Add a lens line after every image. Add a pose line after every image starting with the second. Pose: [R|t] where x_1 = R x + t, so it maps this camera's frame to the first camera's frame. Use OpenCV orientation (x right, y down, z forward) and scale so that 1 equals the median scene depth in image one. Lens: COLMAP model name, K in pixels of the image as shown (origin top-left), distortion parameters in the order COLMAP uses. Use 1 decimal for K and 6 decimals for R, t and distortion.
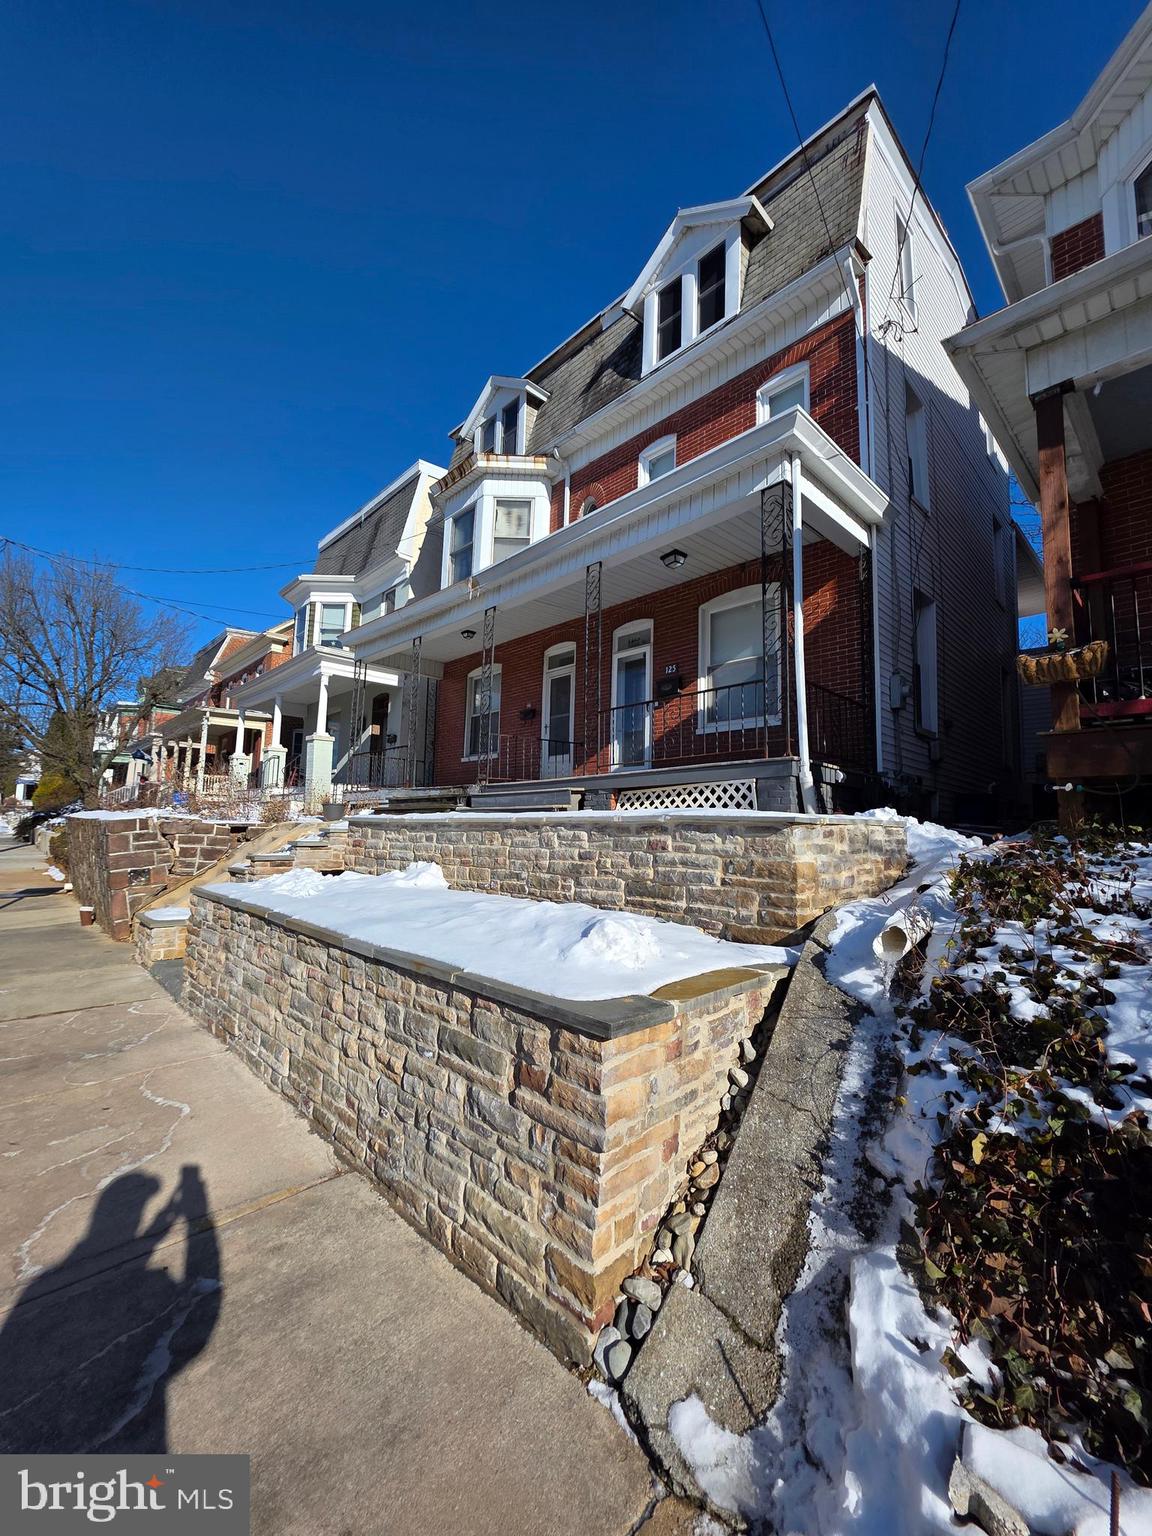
lens RADIAL K [[622.5, 0, 577.7], [0, 622.5, 761.9], [0, 0, 1]] dist [0.000211, 0.000386]
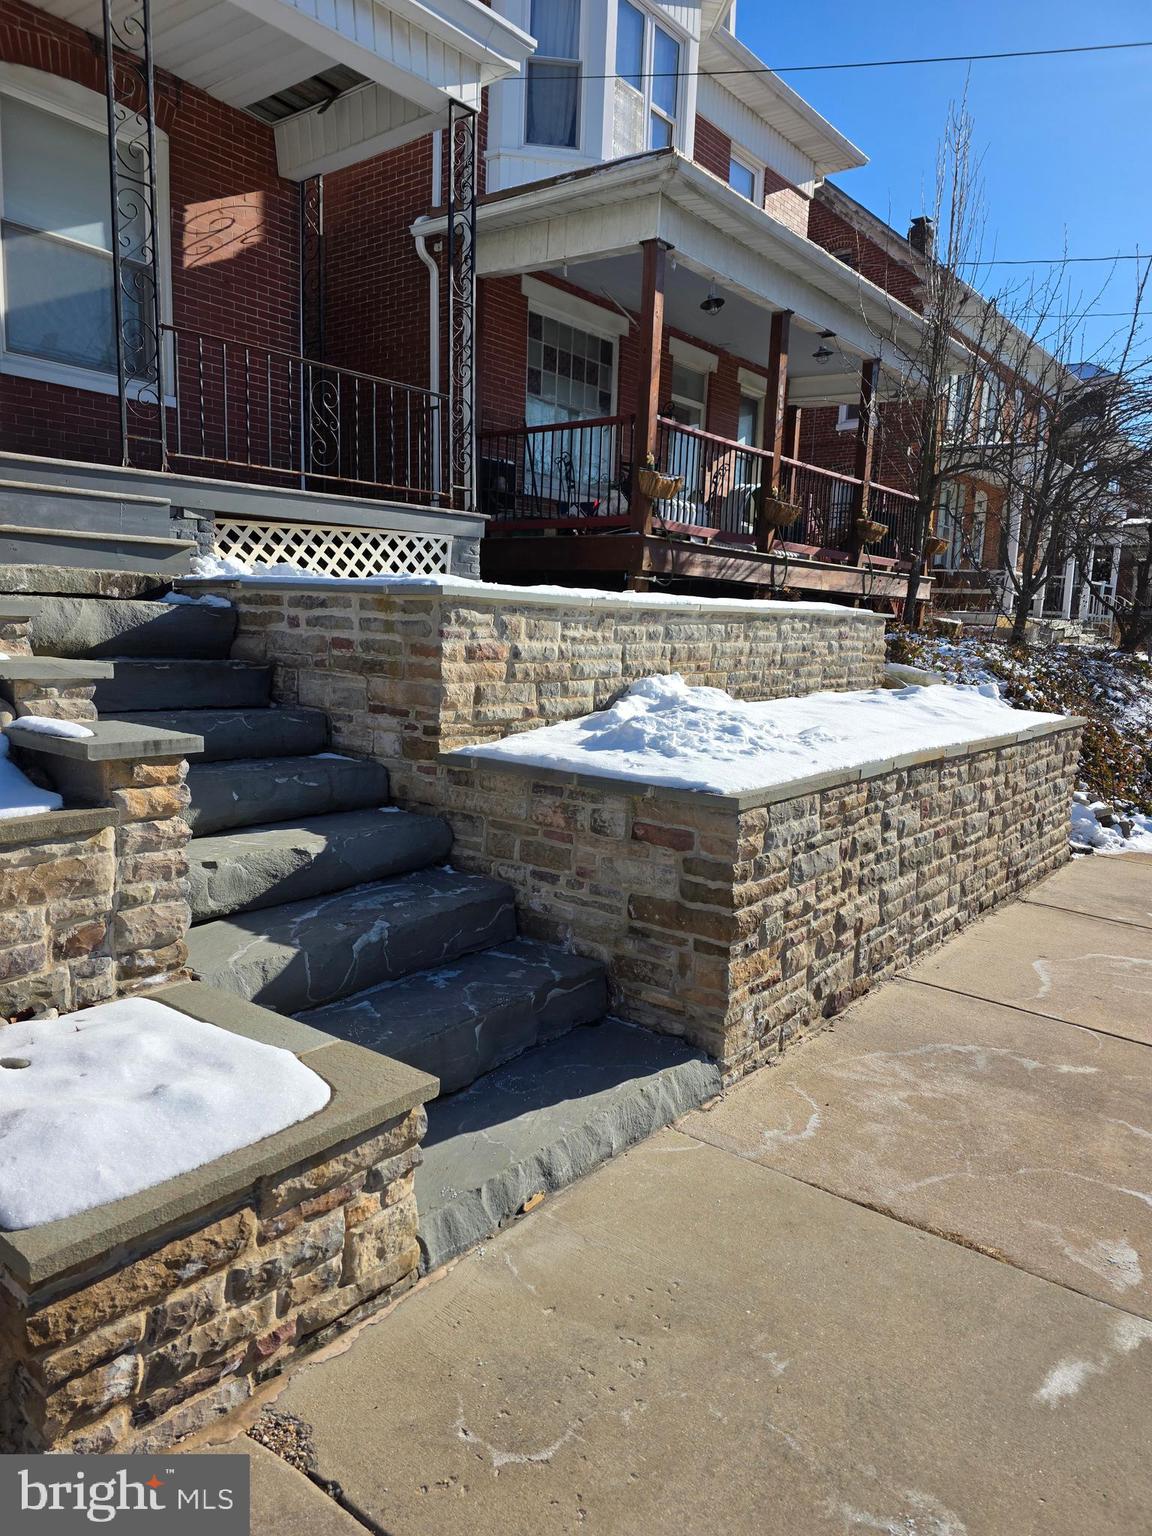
lens RADIAL K [[1039.0, 0, 579.1], [0, 1039.0, 756.4], [0, 0, 1]] dist [0.087865, -0.081129]
pose [[-0.146332, -0.158518, 0.976452, -1.152866], [-0.153079, 0.978816, 0.135962, 0.104101], [-0.977320, -0.129578, -0.167498, 1.144875]]
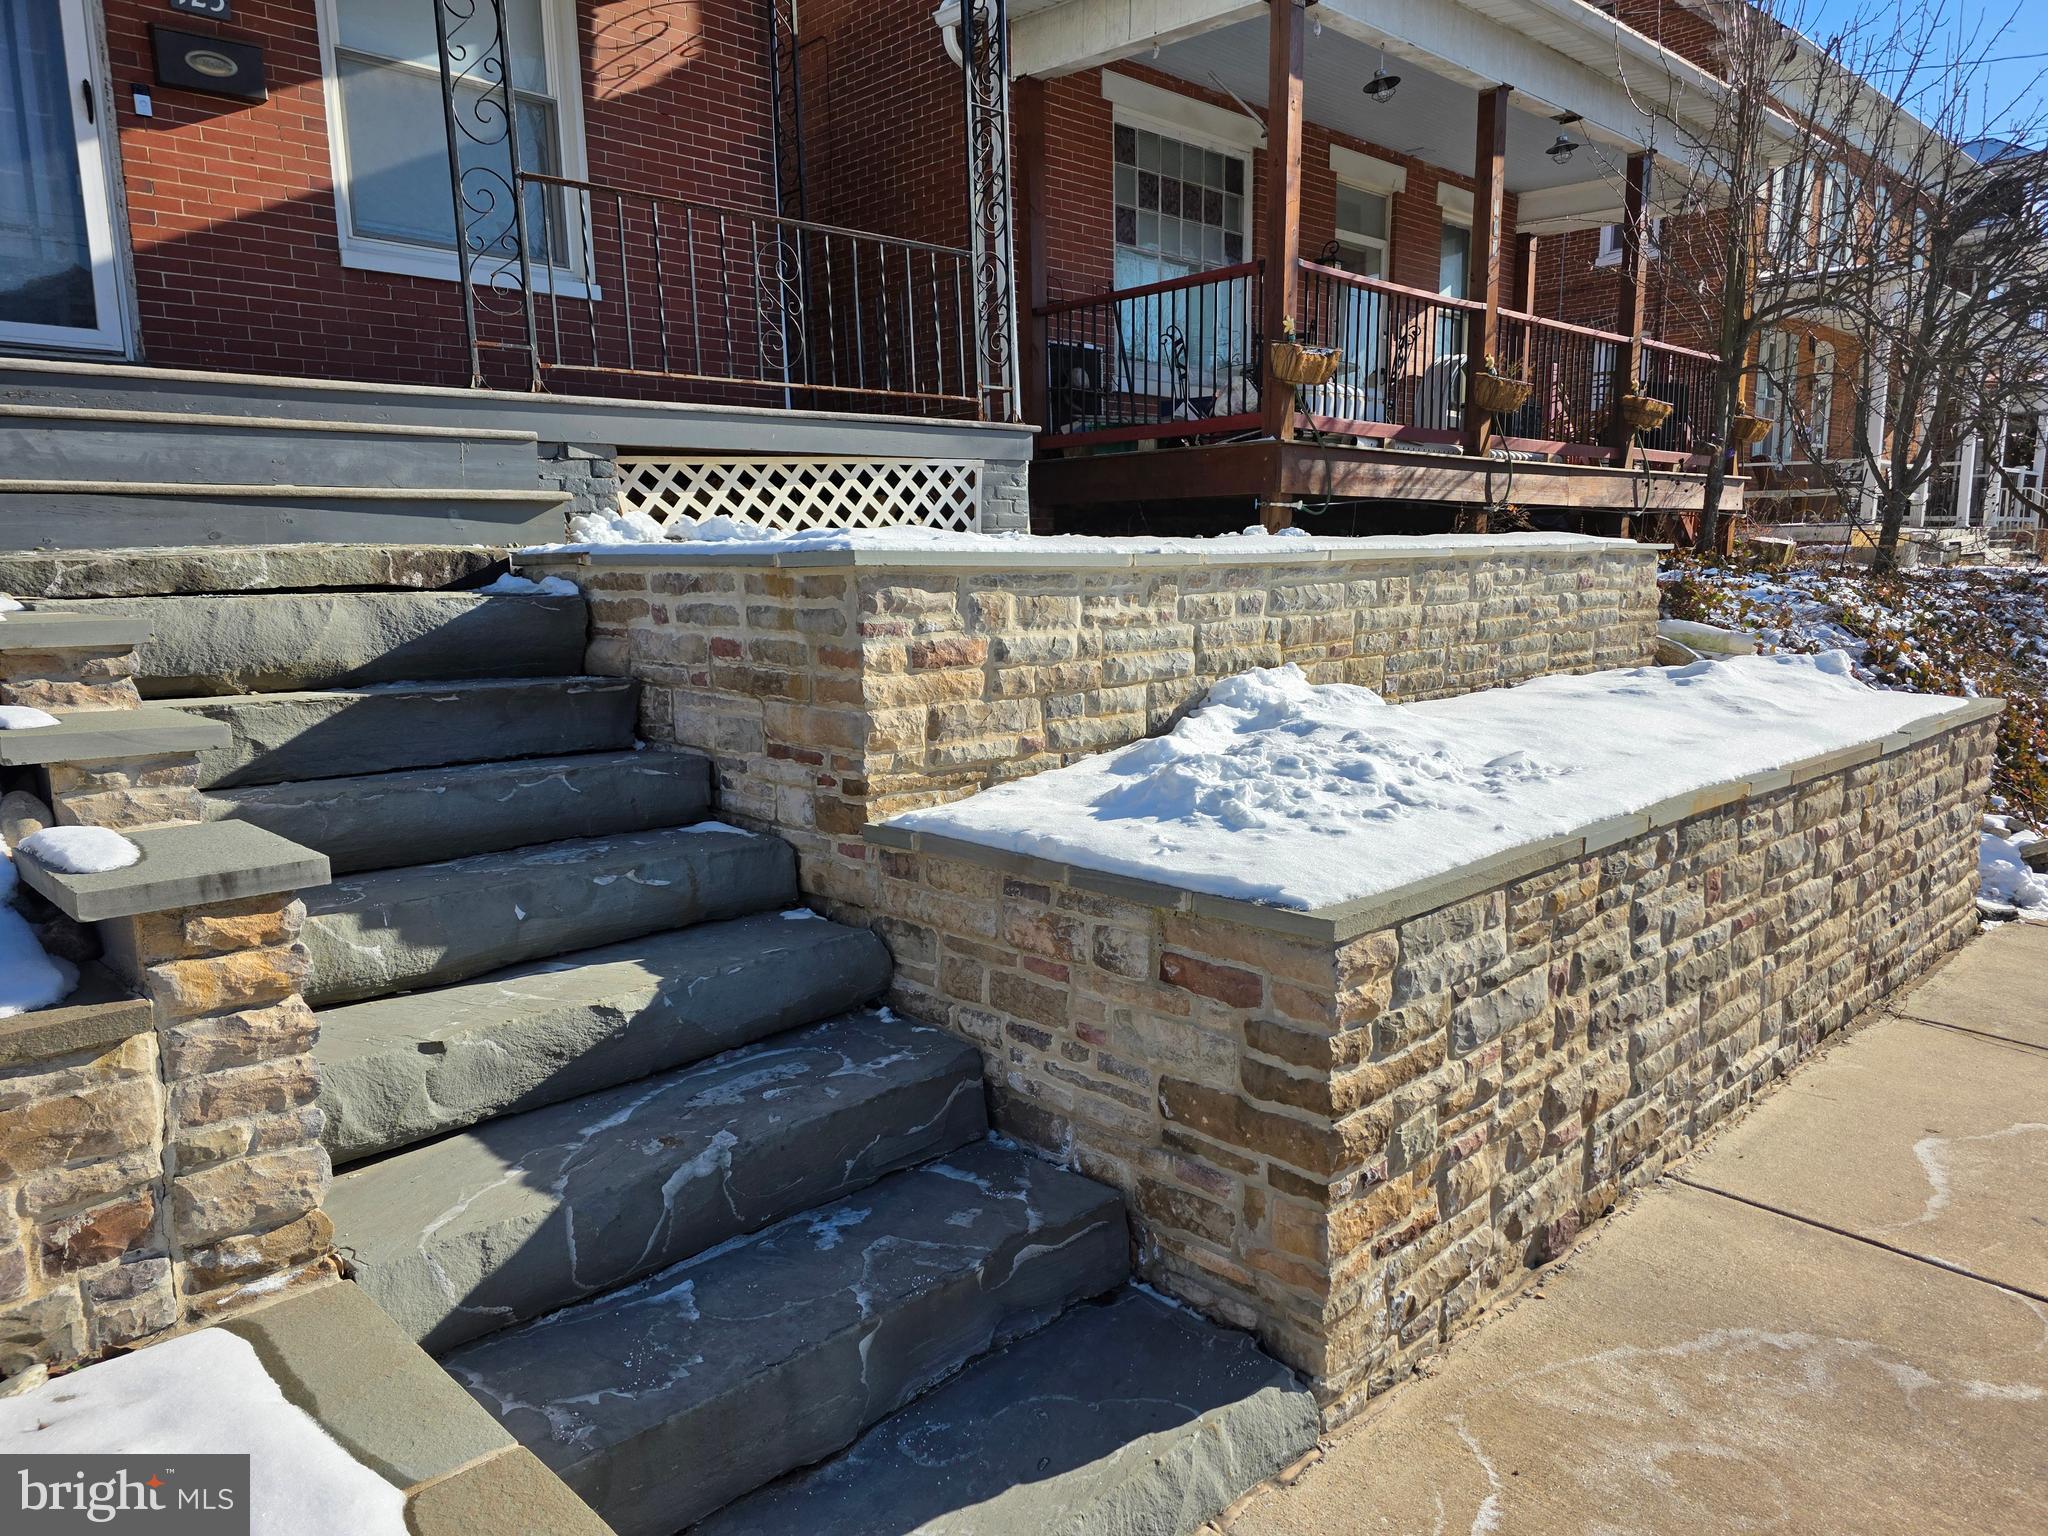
lens RADIAL K [[1390.4, 0, 1065.9], [0, 1390.4, 785.5], [0, 0, 1]] dist [0.066253, -0.048863]
pose [[-0.020687, -0.183503, 0.982802, -1.010486], [-0.104323, 0.978042, 0.180418, 0.083018], [-0.994328, -0.098796, -0.039376, 1.058549]]
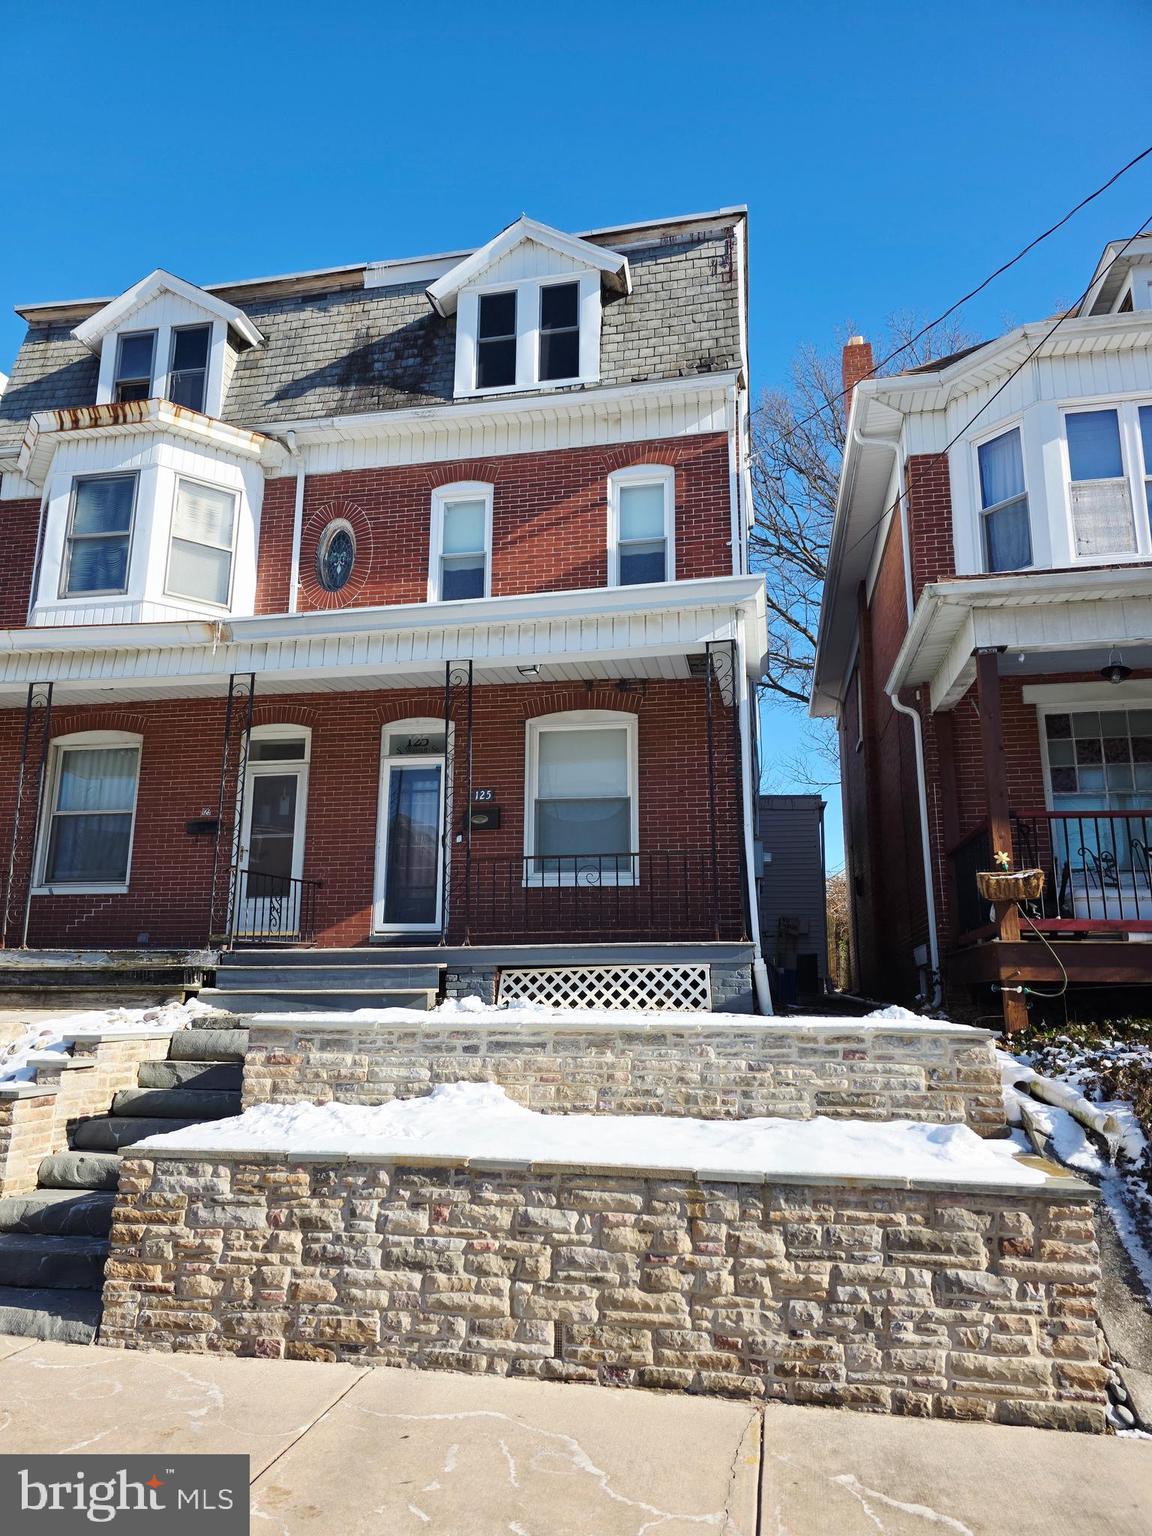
lens RADIAL K [[1041.6, 0, 558.3], [0, 1041.6, 771.7], [0, 0, 1]] dist [0.056586, -0.052250]
pose [[0.821421, 0.108507, 0.559905, -0.852651], [-0.055639, 0.992298, -0.110676, -0.077388], [-0.567602, 0.059759, 0.821132, -0.141067]]
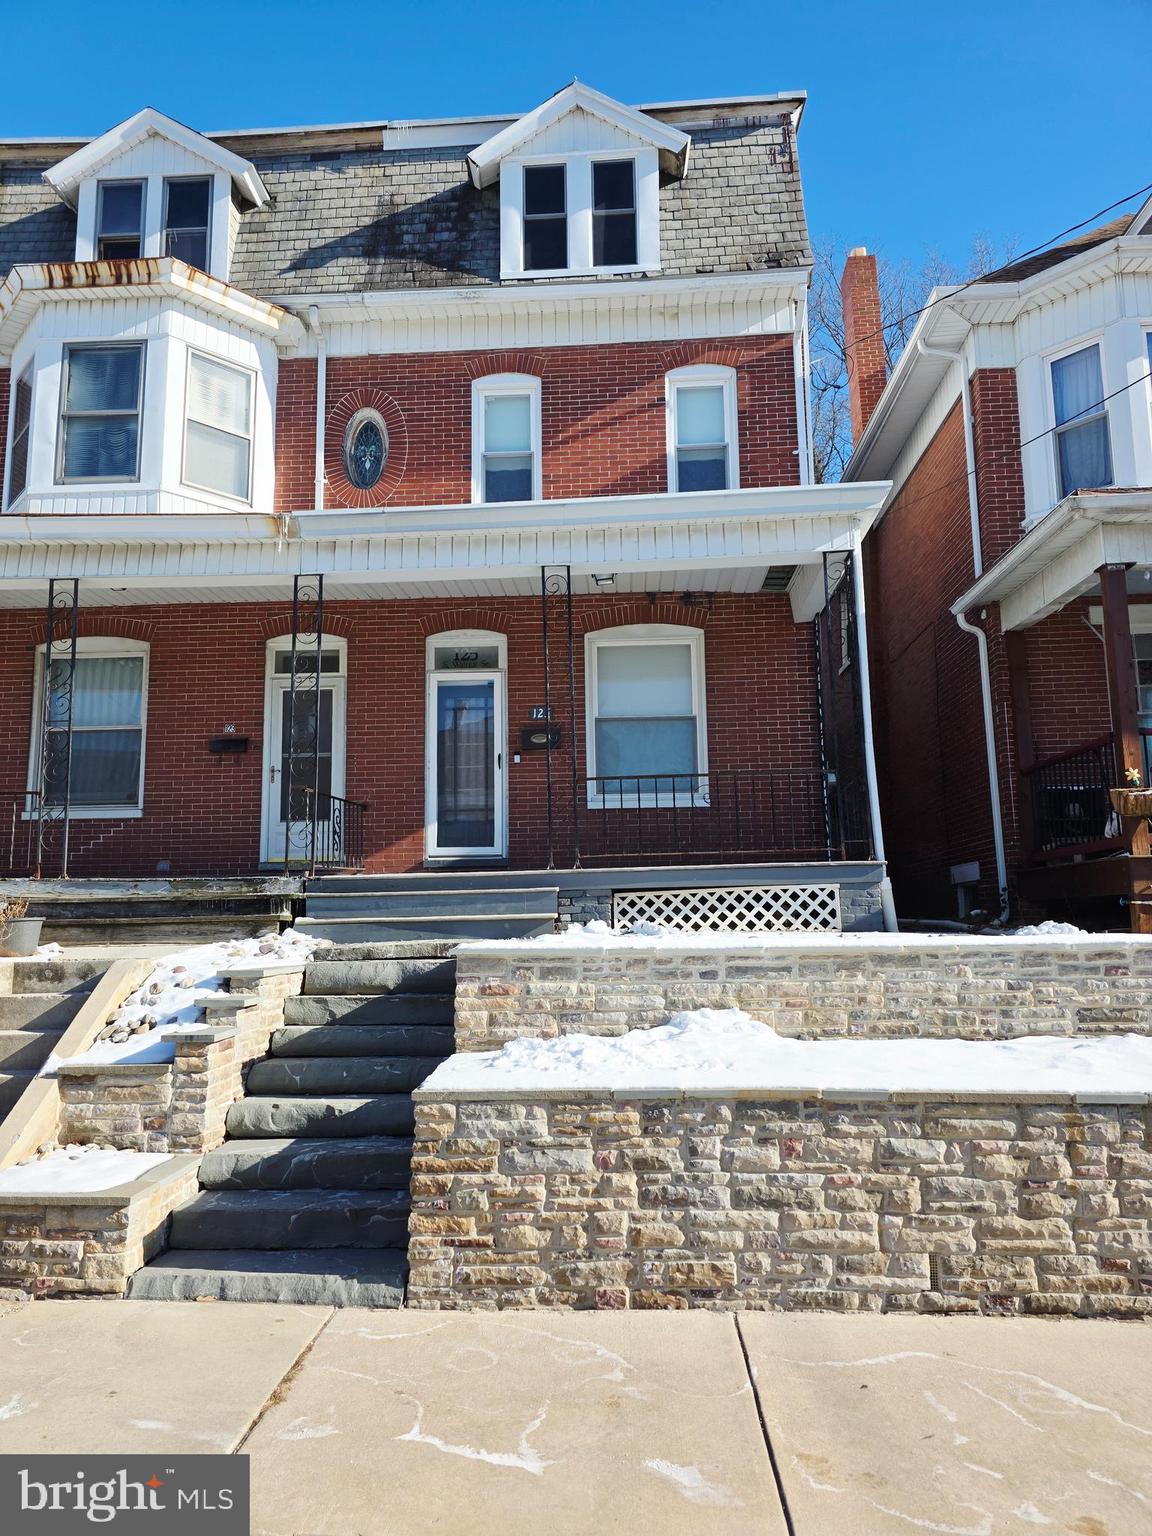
lens RADIAL K [[1041.6, 0, 558.3], [0, 1041.6, 771.7], [0, 0, 1]] dist [0.056586, -0.052250]
pose [[0.733344, 0.069839, 0.676261, -1.129084], [-0.049493, 0.997555, -0.049348, -0.043127], [-0.678054, 0.002719, 0.735007, 0.205521]]
